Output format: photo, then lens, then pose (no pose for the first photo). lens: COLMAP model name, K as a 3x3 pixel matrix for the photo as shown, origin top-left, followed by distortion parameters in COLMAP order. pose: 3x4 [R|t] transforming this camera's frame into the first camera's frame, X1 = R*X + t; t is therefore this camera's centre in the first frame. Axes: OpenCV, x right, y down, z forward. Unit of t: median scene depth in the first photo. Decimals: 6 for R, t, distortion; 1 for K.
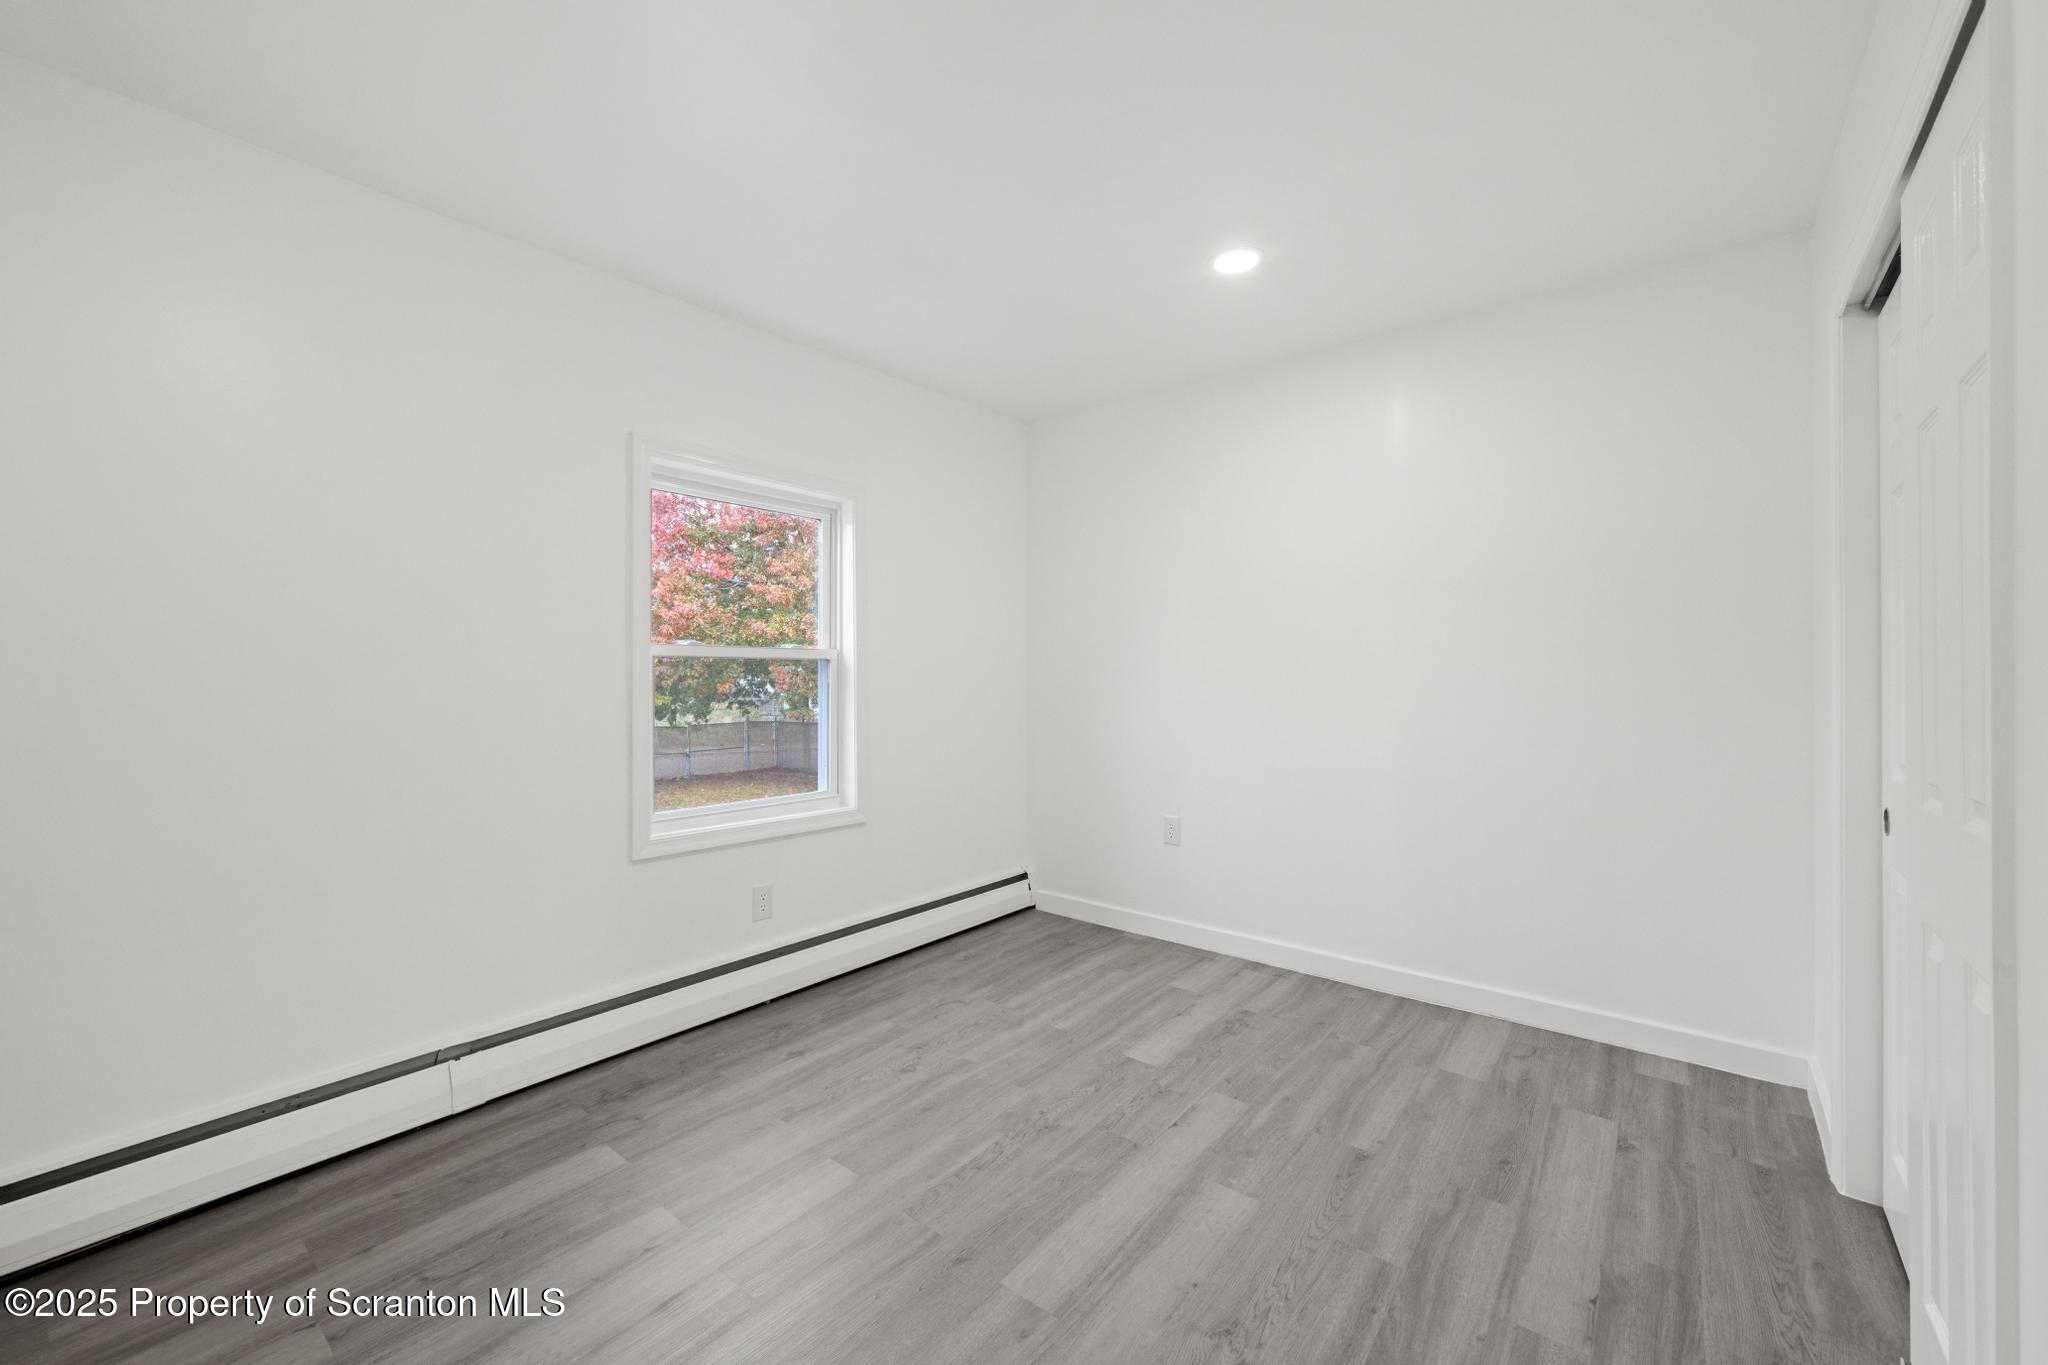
lens RADIAL K [[811.5, 0, 1013.5], [0, 811.5, 673.2], [0, 0, 1]] dist [0.001178, -0.000533]
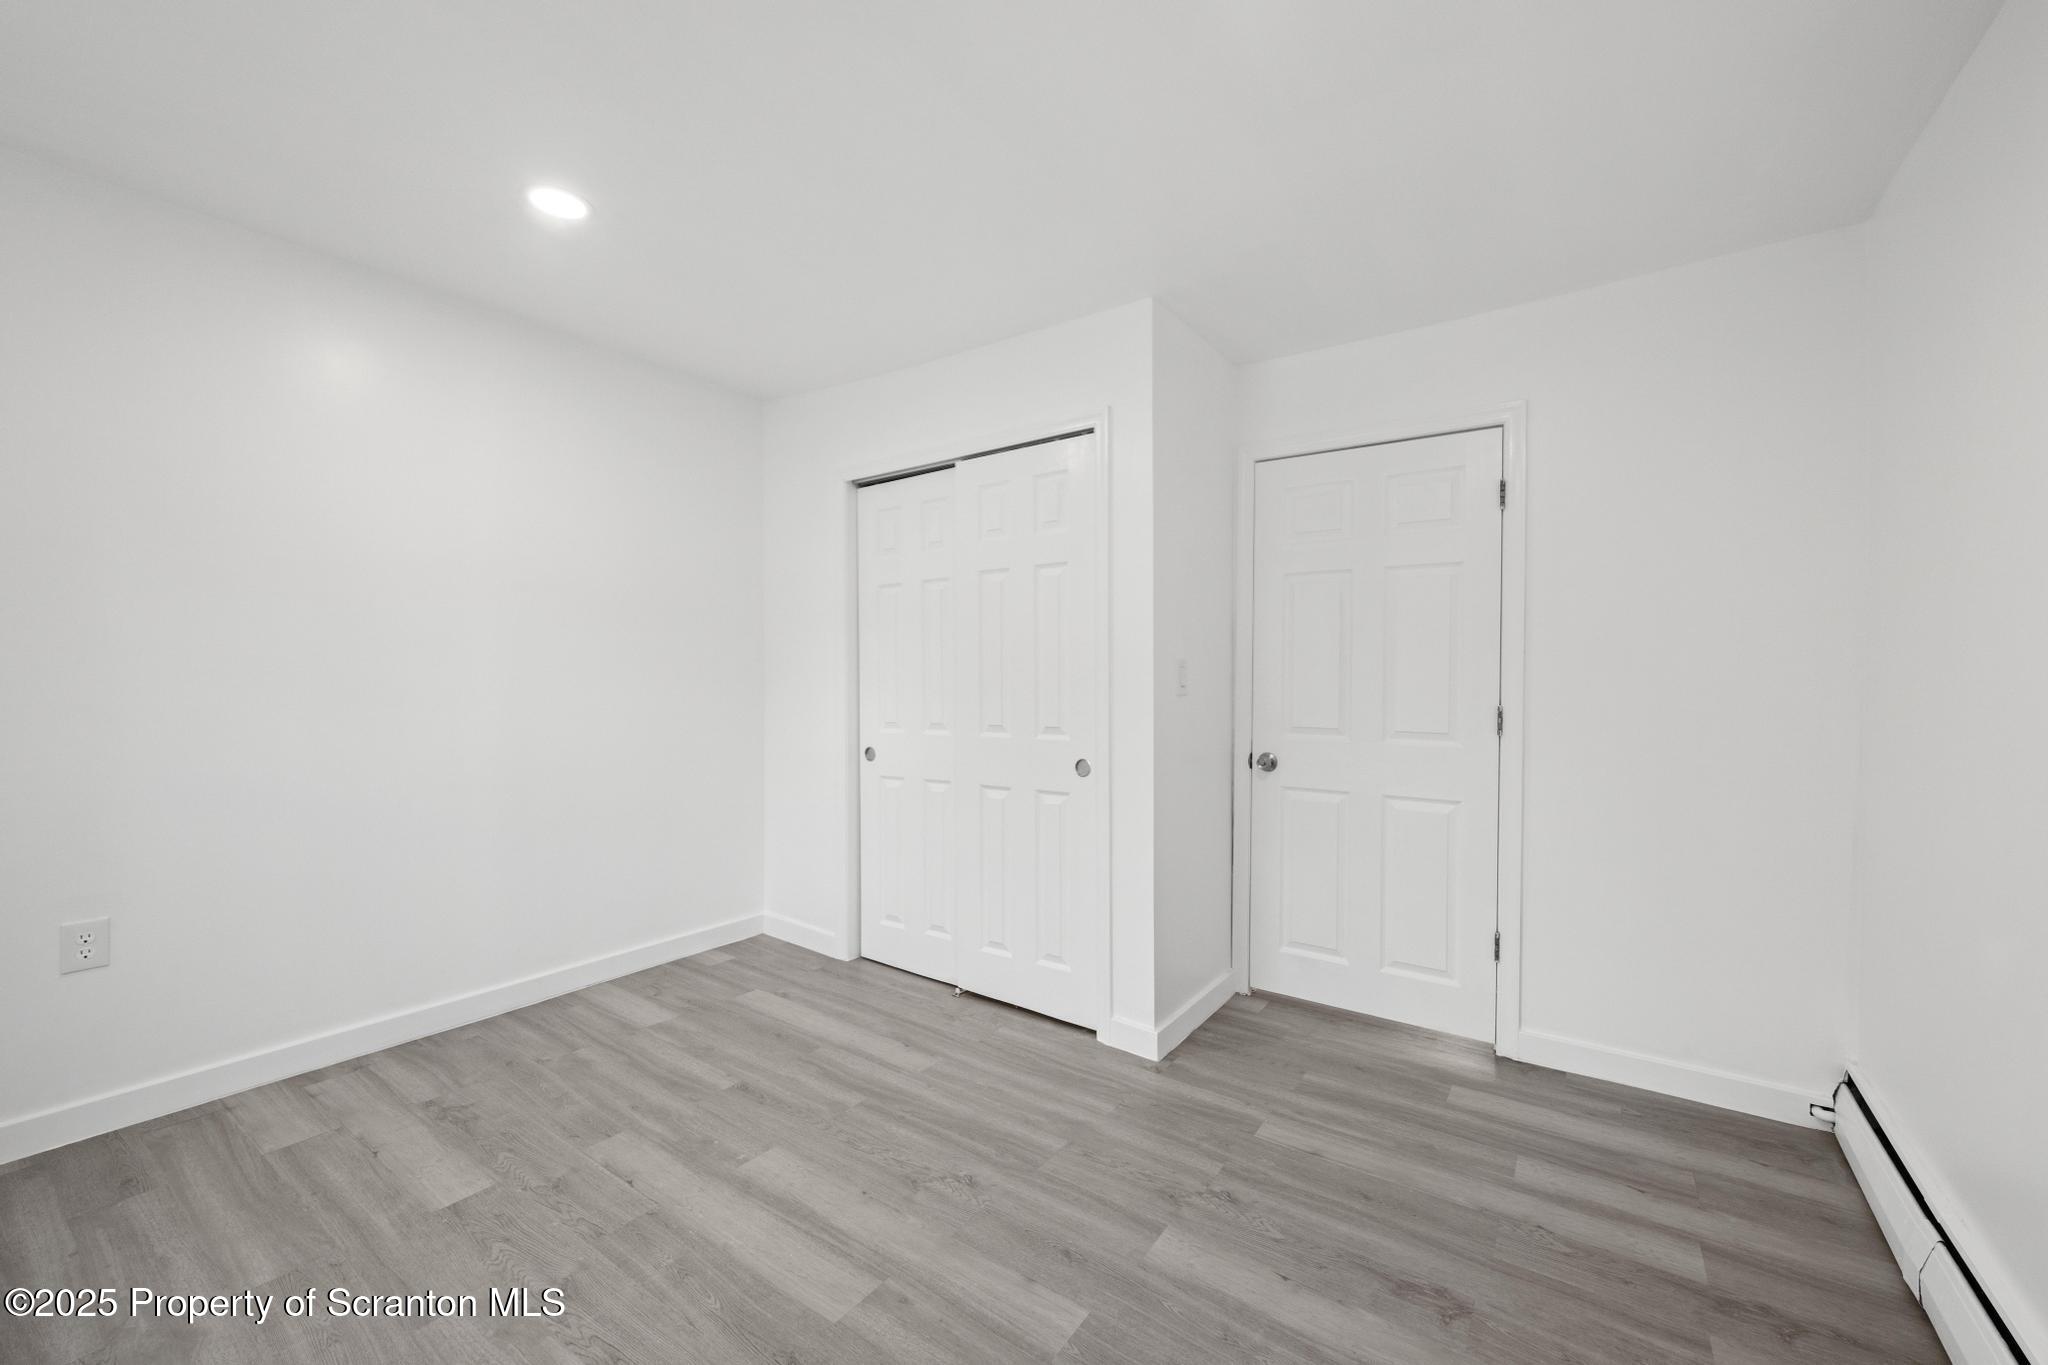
lens RADIAL K [[811.5, 0, 1032.4], [0, 811.5, 685.5], [0, 0, 1]] dist [0.001178, -0.000533]
pose [[-0.080934, -0.011033, 0.996658, -0.714781], [-0.006965, 0.999921, 0.010503, -0.003359], [-0.996695, -0.006092, -0.081004, 0.627088]]
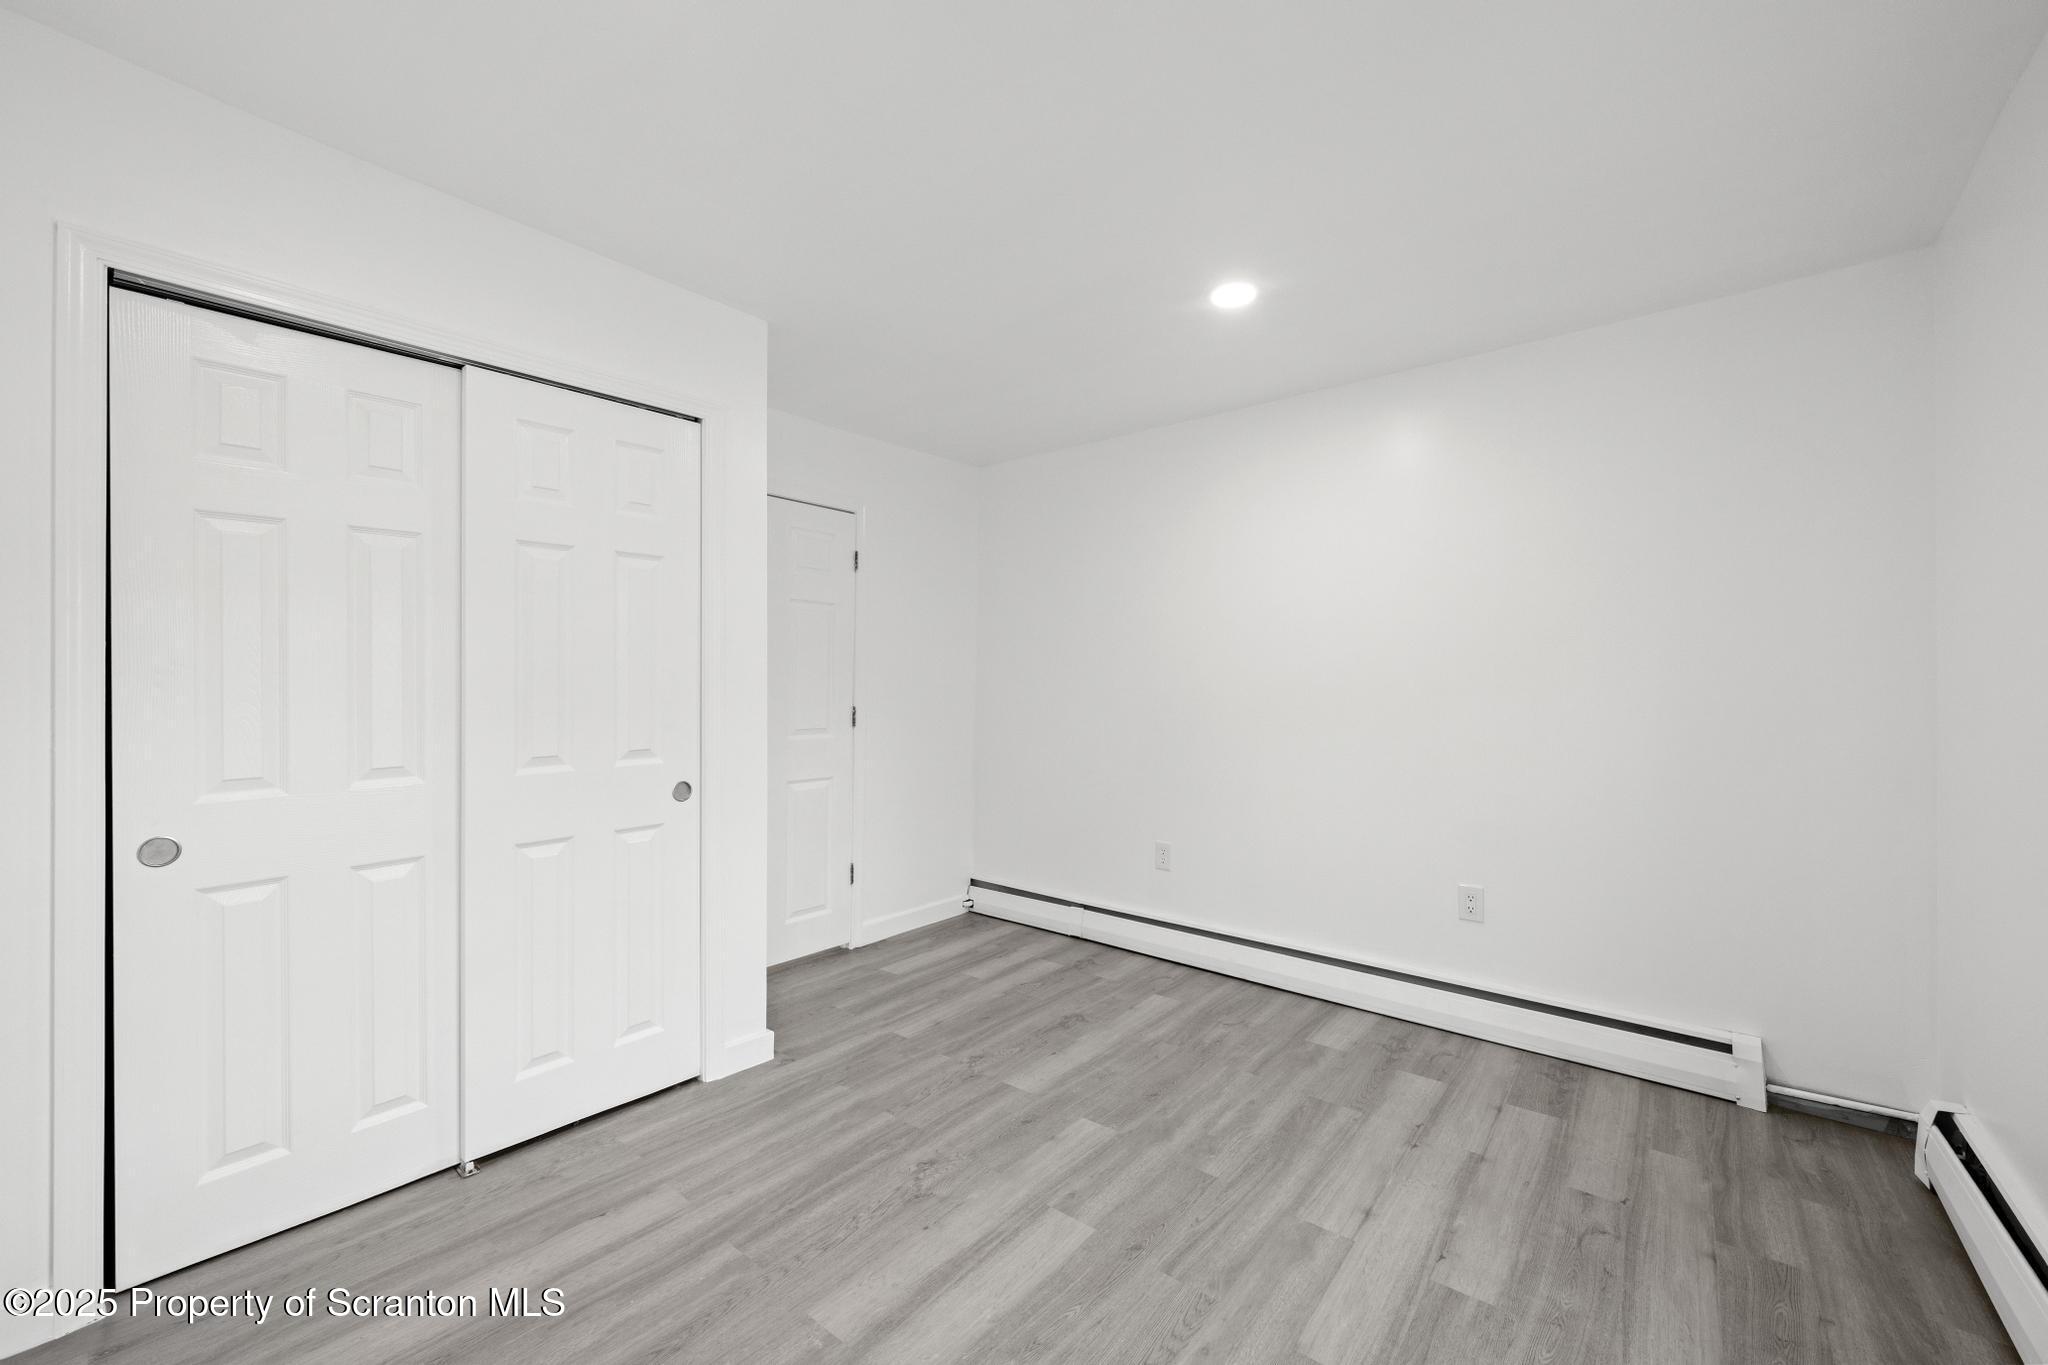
lens RADIAL K [[811.5, 0, 1028.3], [0, 811.5, 675.5], [0, 0, 1]] dist [0.001178, -0.000533]
pose [[-0.999969, -0.002817, -0.007308, 0.065404], [-0.002732, 0.999928, -0.011685, -0.011700], [0.007341, -0.011665, -0.999905, 1.583884]]
